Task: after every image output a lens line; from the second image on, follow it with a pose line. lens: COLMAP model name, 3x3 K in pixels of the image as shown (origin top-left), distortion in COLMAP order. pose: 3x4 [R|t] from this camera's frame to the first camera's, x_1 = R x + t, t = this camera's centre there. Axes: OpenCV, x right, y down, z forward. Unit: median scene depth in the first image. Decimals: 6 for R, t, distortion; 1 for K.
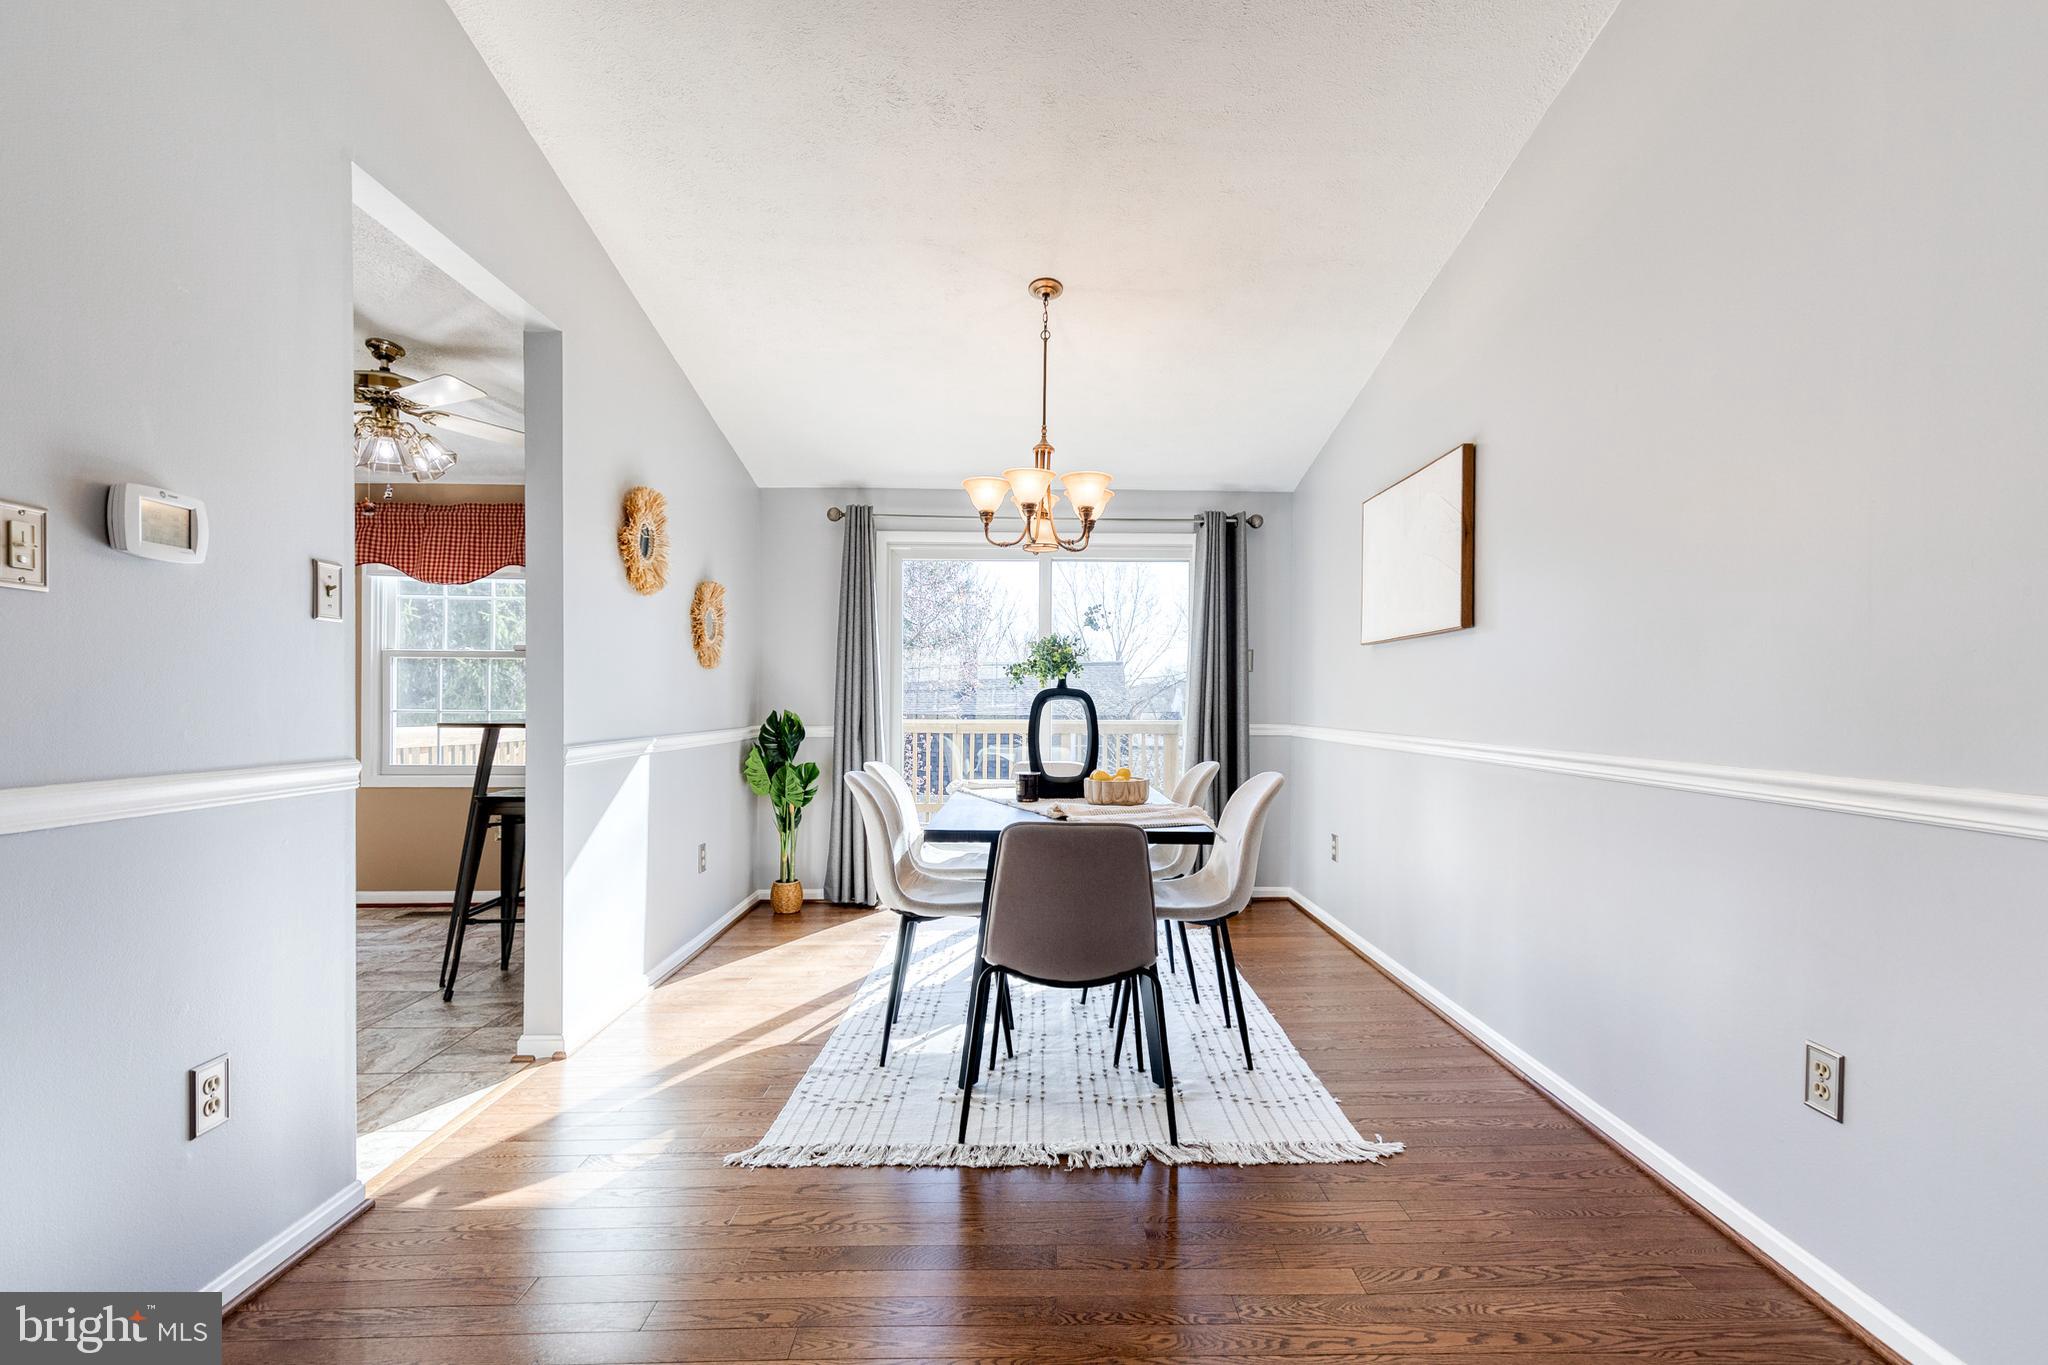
lens RADIAL K [[944.8, 0, 1049.3], [0, 944.8, 706.1], [0, 0, 1]] dist [0.003512, -0.000499]
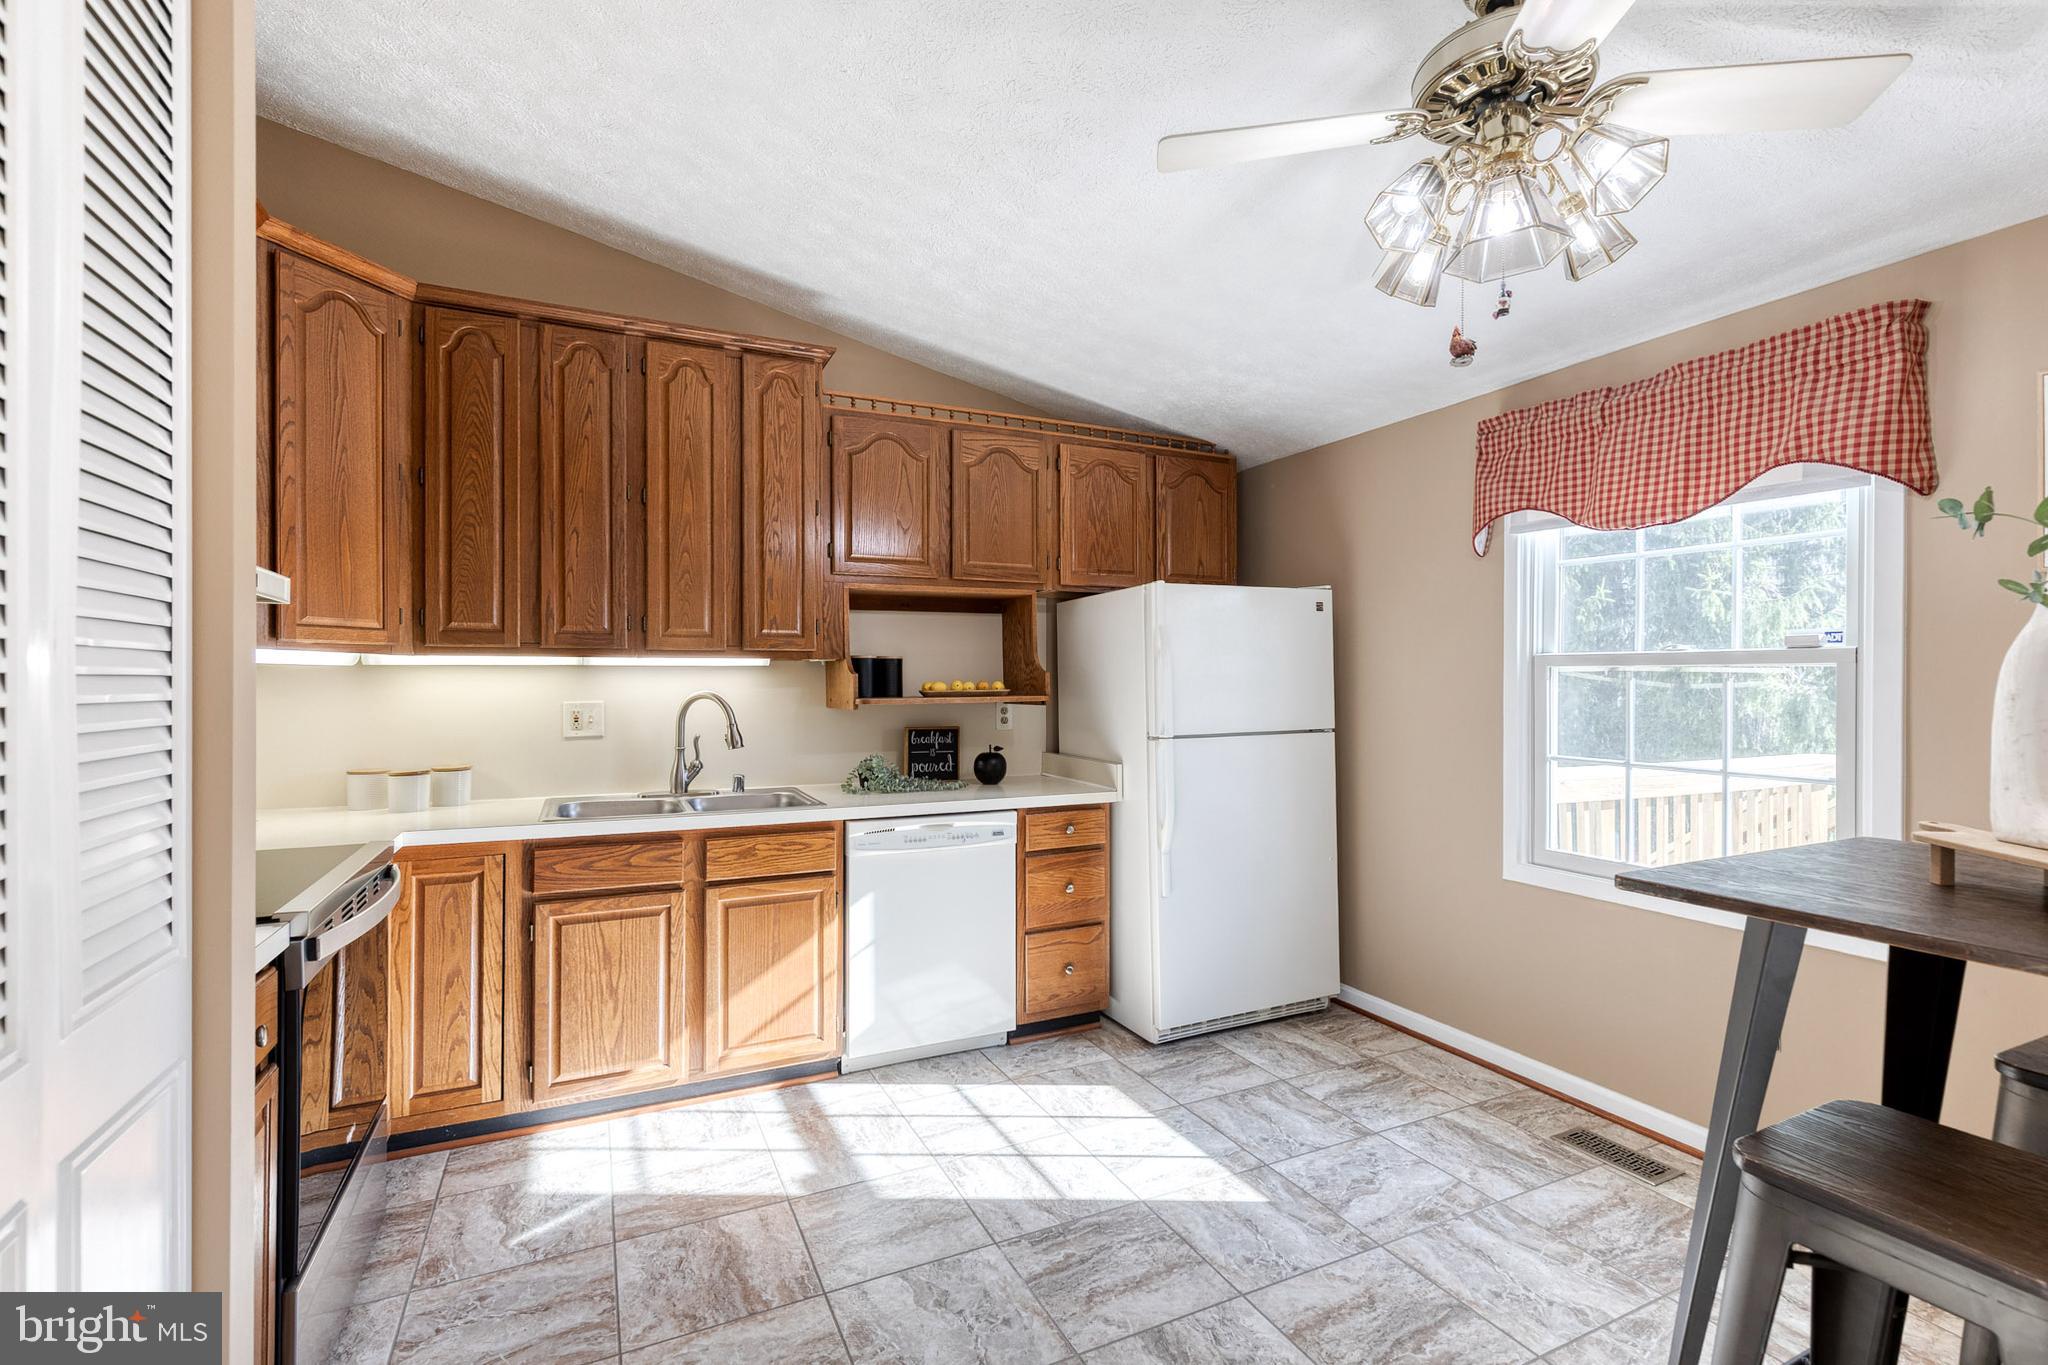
lens RADIAL K [[920.6, 0, 1036.7], [0, 920.6, 678.0], [0, 0, 1]] dist [0.002761, -0.001084]
pose [[0.409168, -0.006134, -0.912438, -0.420934], [-0.004230, 0.999954, -0.008619, -0.054030], [0.912449, 0.007386, 0.409123, 0.661324]]
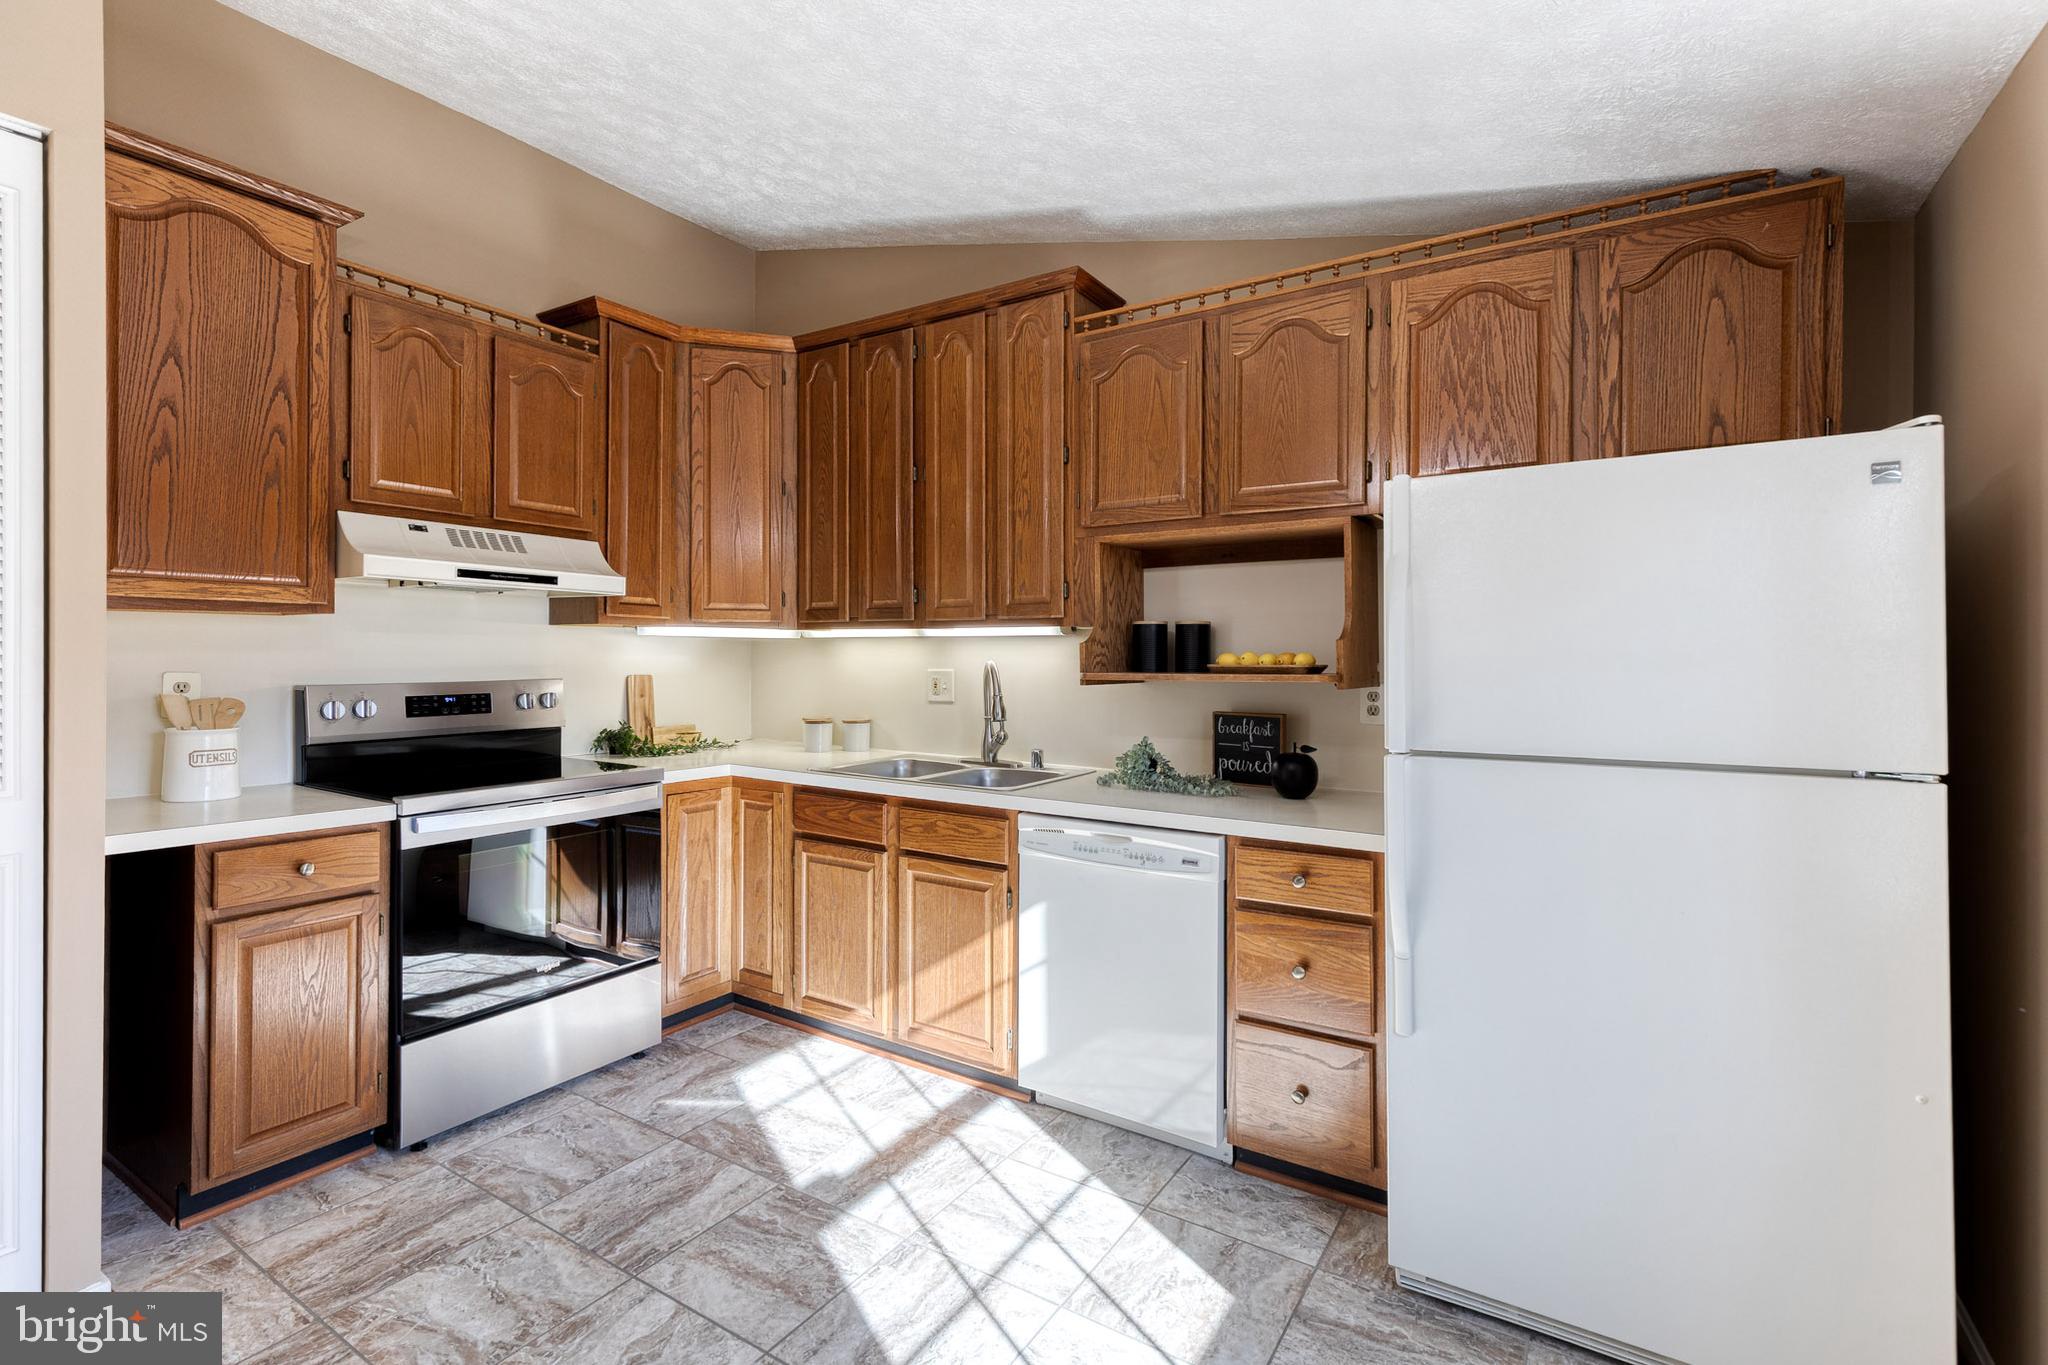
lens RADIAL K [[919.3, 0, 1049.2], [0, 919.3, 658.0], [0, 0, 1]] dist [0.001612, -0.000120]
pose [[-0.550156, -0.002451, -0.835059, -0.655287], [-0.013346, 0.999894, 0.005858, -0.056537], [0.834956, 0.014368, -0.550130, 1.247070]]
